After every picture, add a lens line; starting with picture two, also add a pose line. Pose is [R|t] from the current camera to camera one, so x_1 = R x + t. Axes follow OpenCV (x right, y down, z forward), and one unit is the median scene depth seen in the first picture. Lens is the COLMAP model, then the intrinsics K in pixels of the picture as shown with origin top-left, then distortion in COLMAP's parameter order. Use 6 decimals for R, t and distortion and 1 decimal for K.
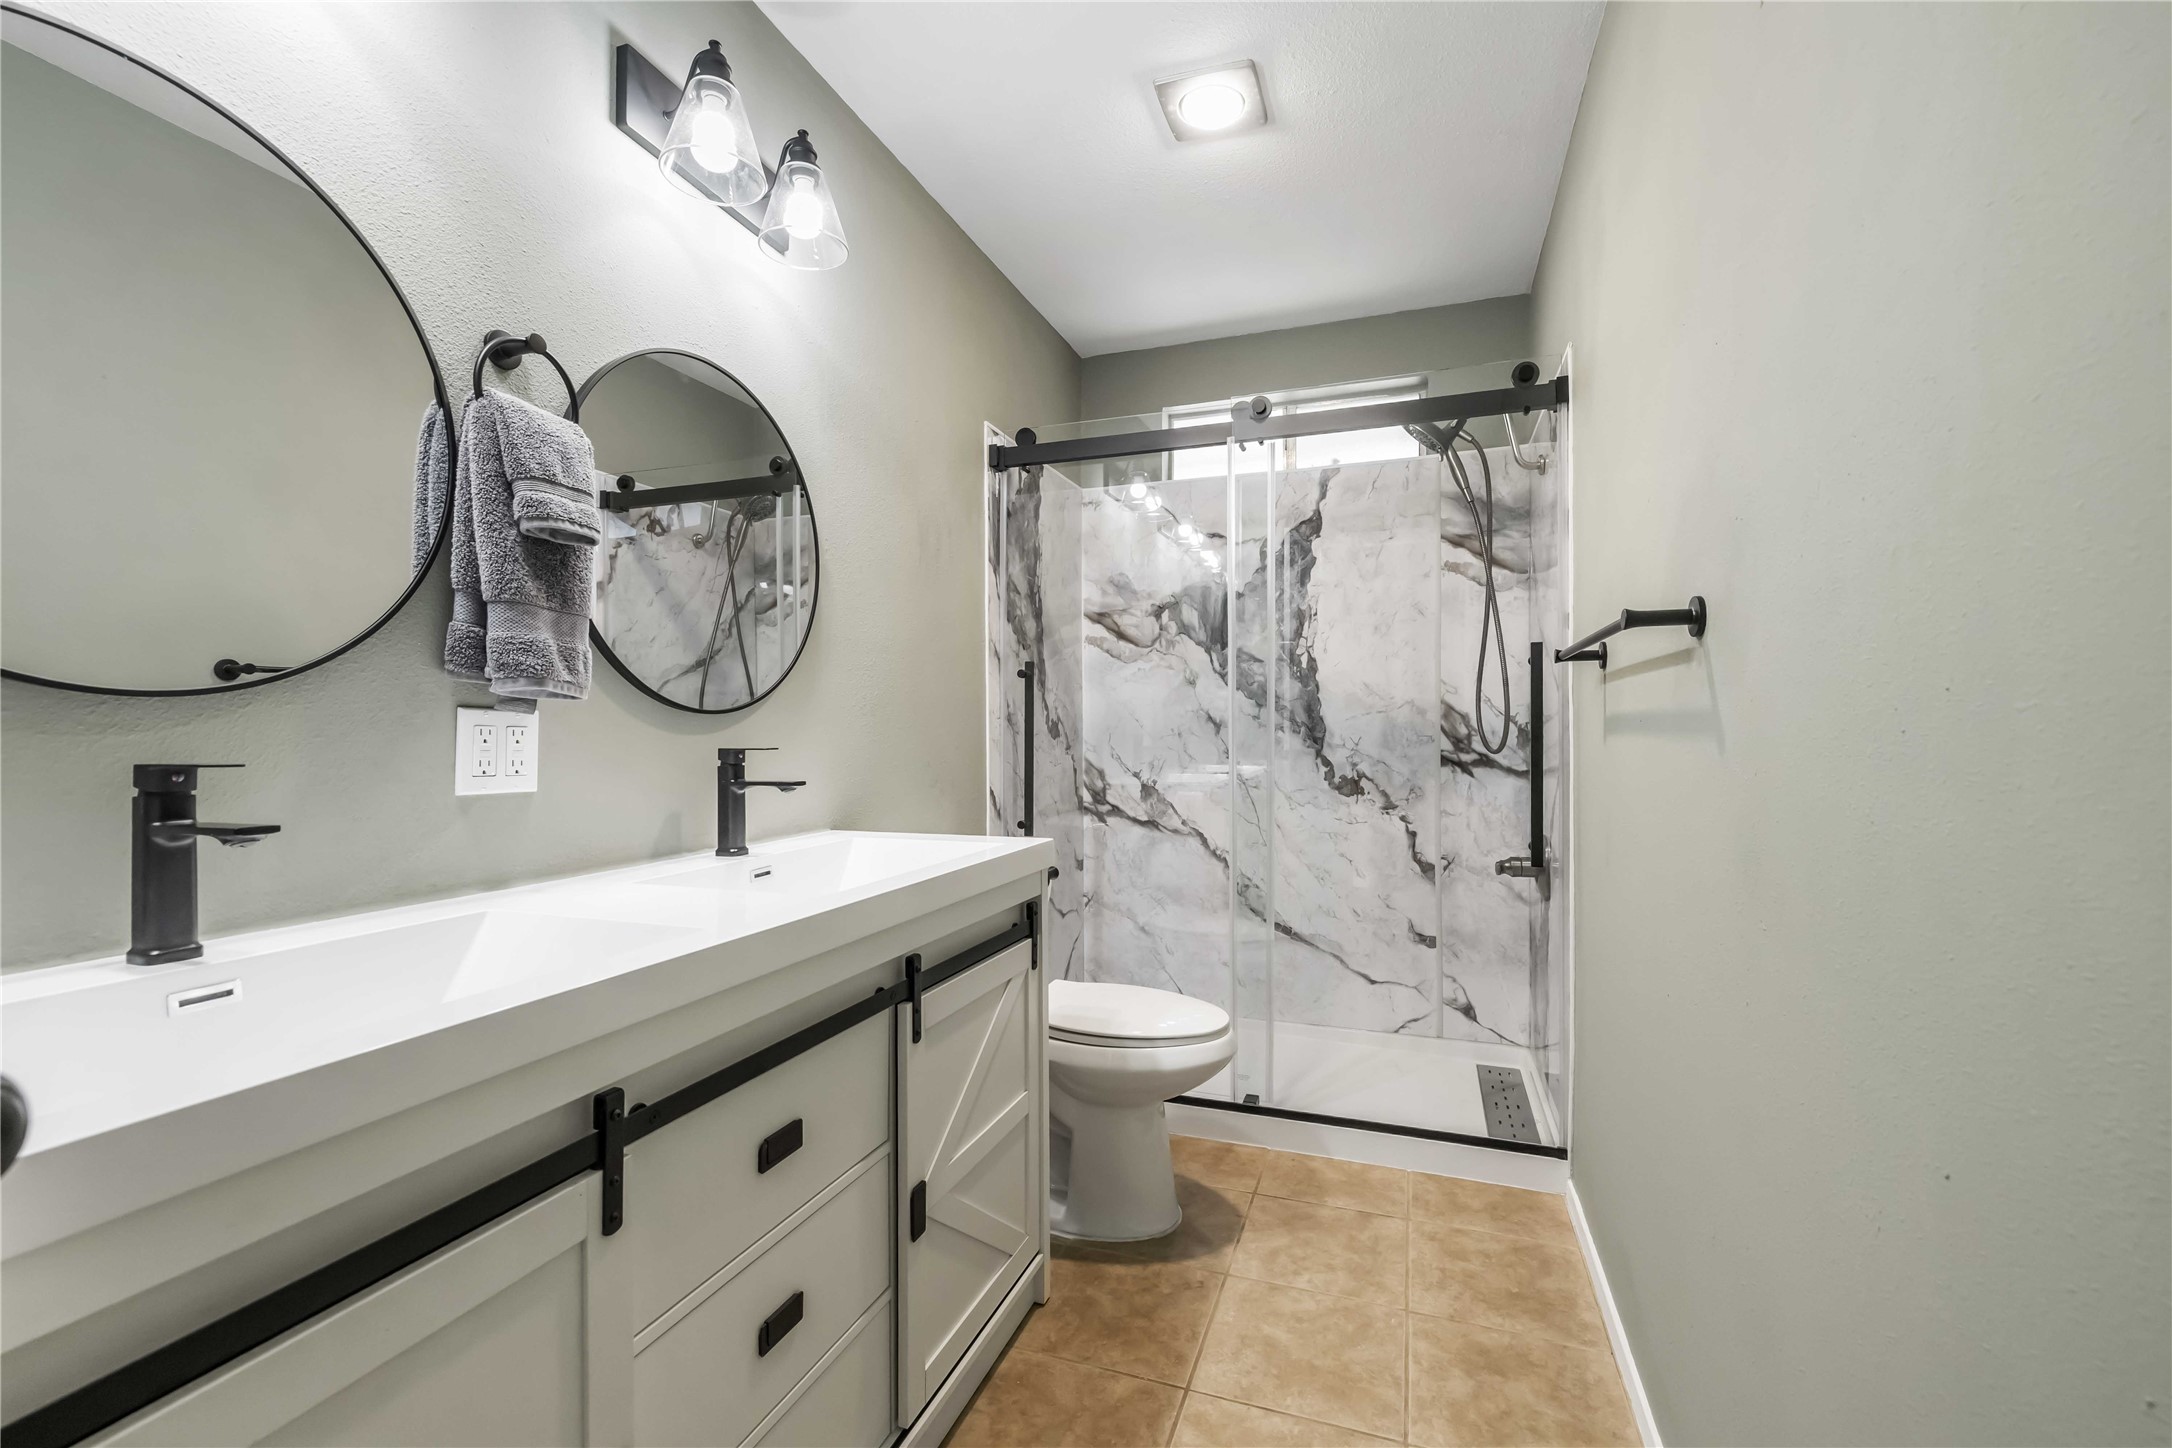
lens RADIAL K [[916.2, 0, 1082.0], [0, 916.2, 711.1], [0, 0, 1]] dist [0.000851, 0.000117]
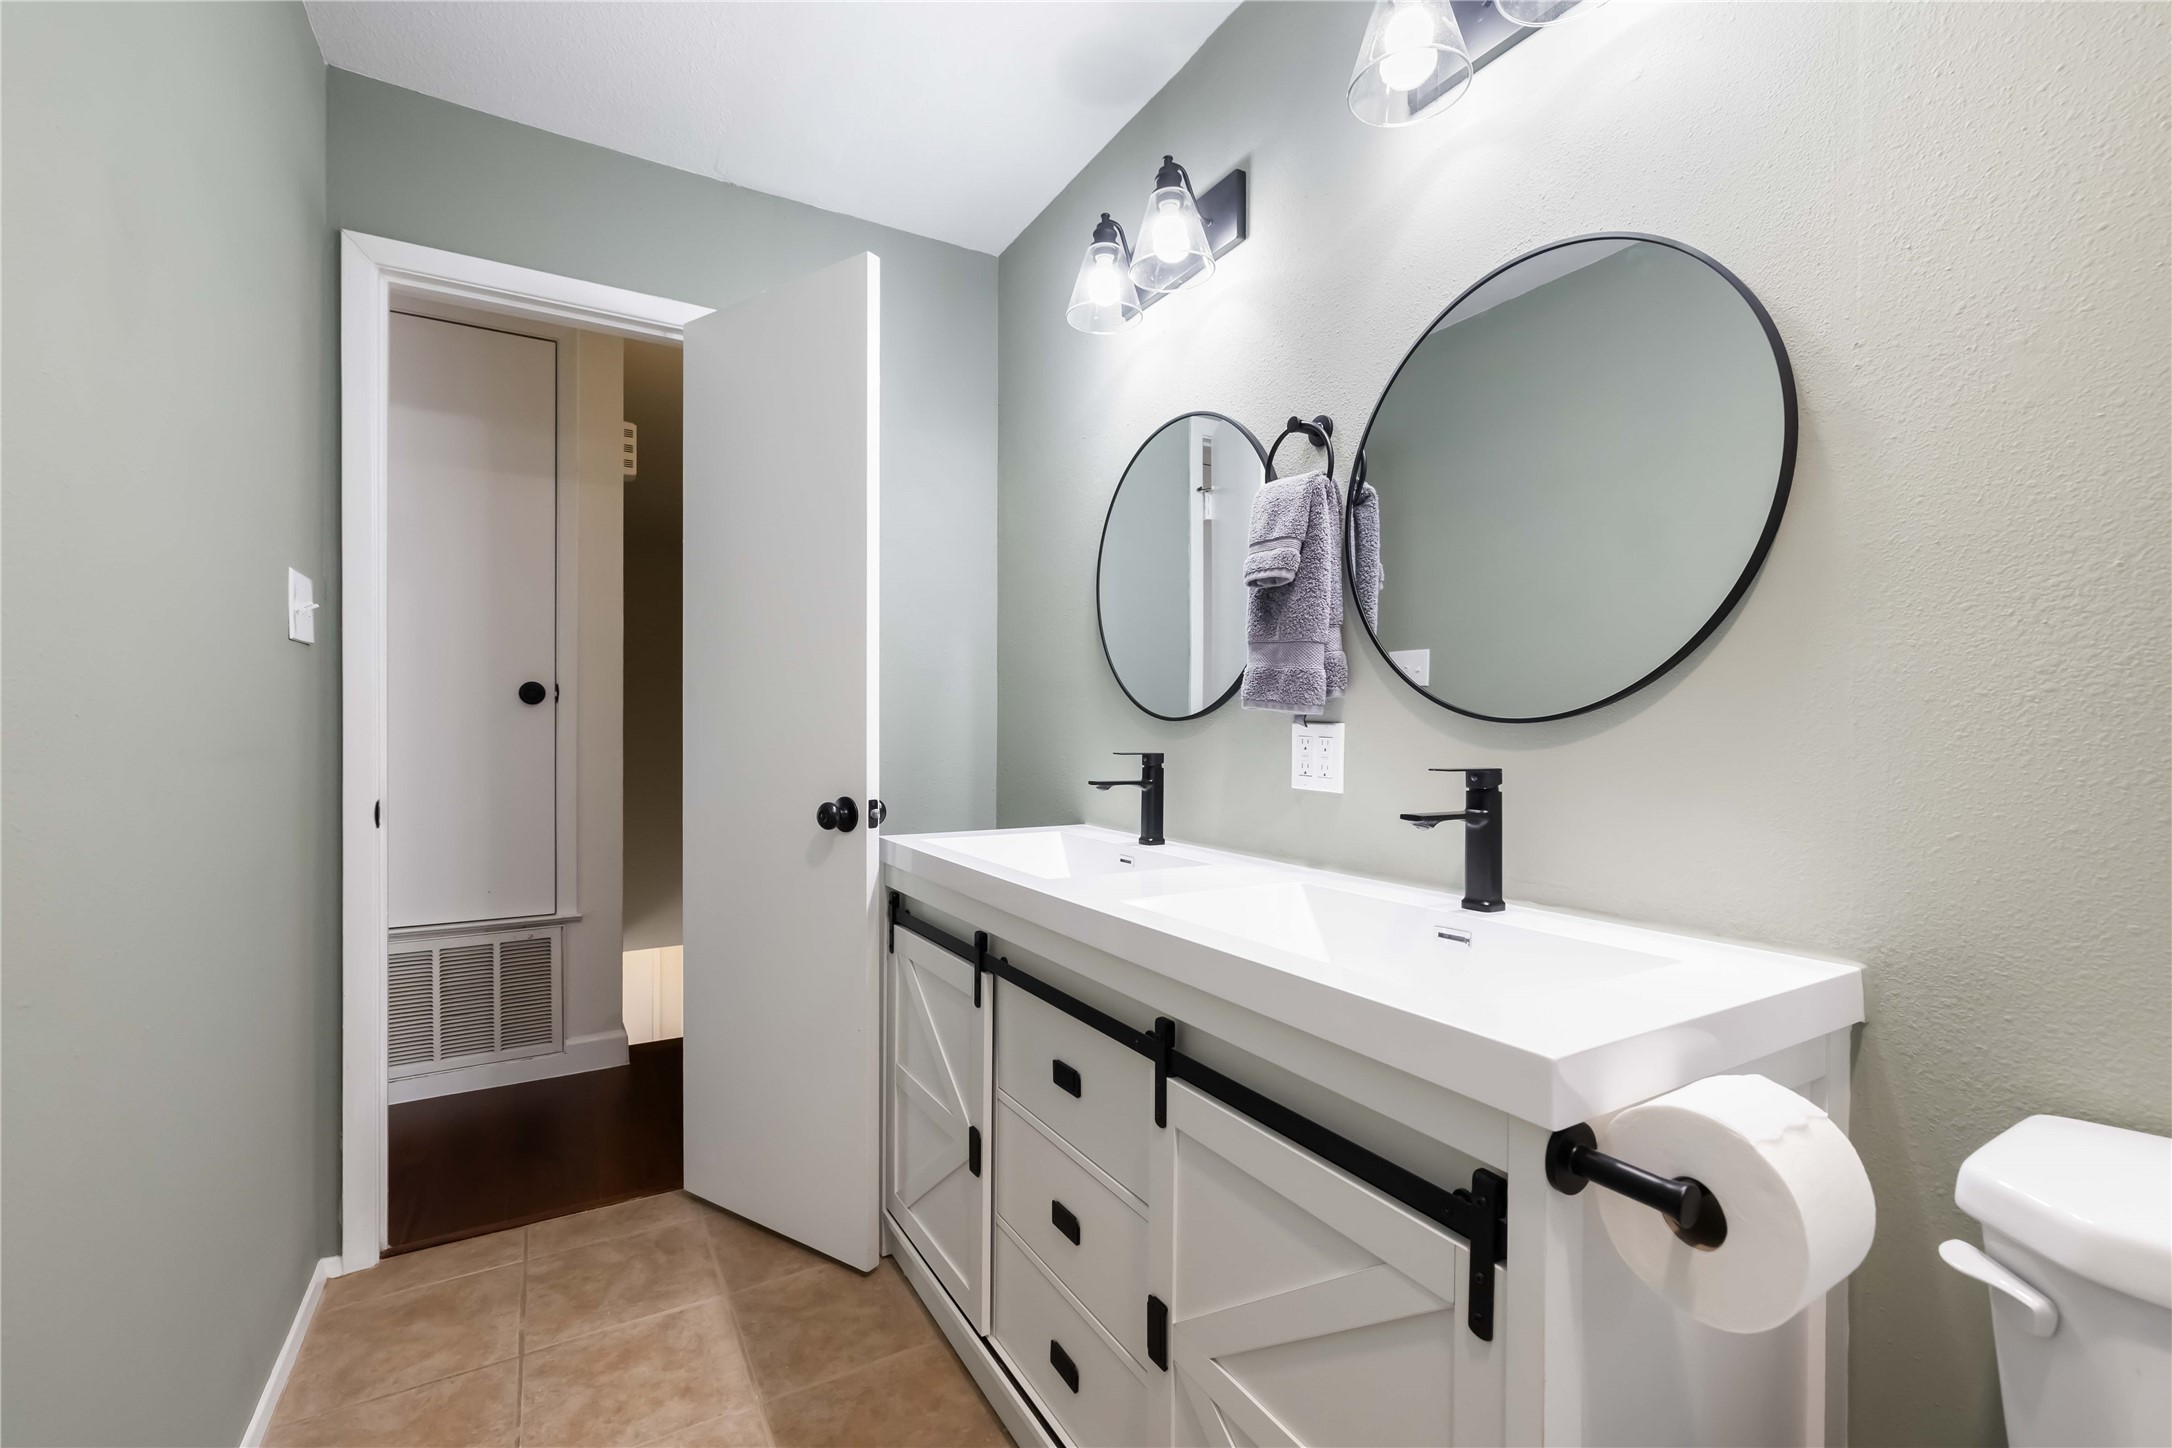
lens RADIAL K [[916.2, 0, 1082.0], [0, 916.2, 711.1], [0, 0, 1]] dist [0.000851, 0.000117]
pose [[-0.642146, -0.030294, -0.765984, 0.524235], [0.002277, 0.999139, -0.041424, 0.032693], [0.766579, -0.028345, -0.641524, 1.555317]]
